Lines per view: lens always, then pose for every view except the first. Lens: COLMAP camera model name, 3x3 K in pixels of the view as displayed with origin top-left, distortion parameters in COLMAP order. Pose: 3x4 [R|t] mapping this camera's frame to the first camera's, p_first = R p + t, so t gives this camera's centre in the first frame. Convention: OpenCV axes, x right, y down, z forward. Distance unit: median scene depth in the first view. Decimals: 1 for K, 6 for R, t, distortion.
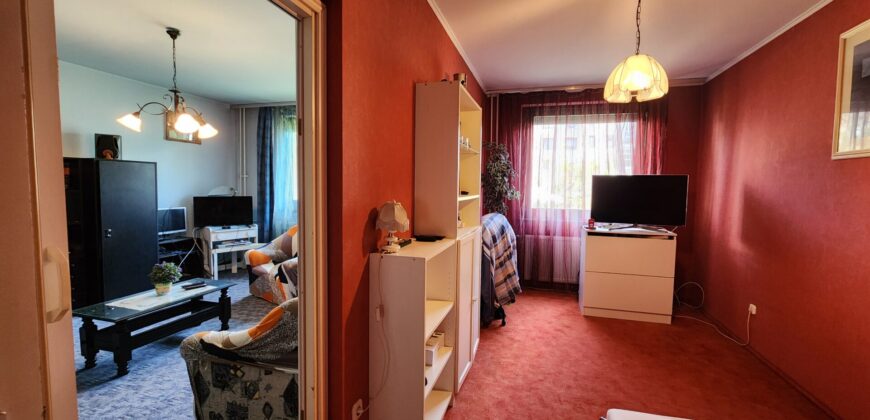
lens RADIAL K [[356.4, 0, 438.7], [0, 356.4, 206.0], [0, 0, 1]] dist [0.000514, -0.000458]
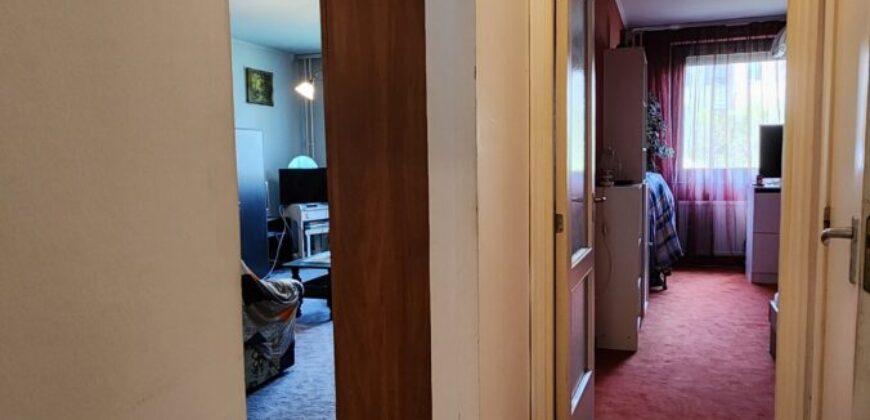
lens RADIAL K [[628.6, 0, 445.9], [0, 628.6, 223.4], [0, 0, 1]] dist [-0.010046, -0.005247]
pose [[0.997870, -0.030564, -0.057634, -0.224821], [0.033191, 0.998427, 0.045187, 0.051887], [0.056162, -0.047004, 0.997315, -0.513199]]
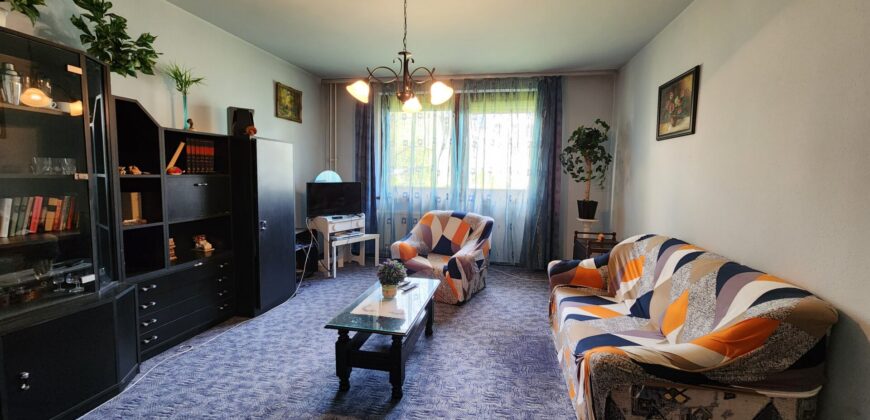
lens RADIAL K [[356.4, 0, 438.7], [0, 356.4, 206.0], [0, 0, 1]] dist [0.000514, -0.000458]
pose [[0.996839, -0.008375, 0.079011, -0.466830], [0.005464, 0.999301, 0.036986, 0.000889], [-0.079265, -0.036438, 0.996187, 0.102481]]
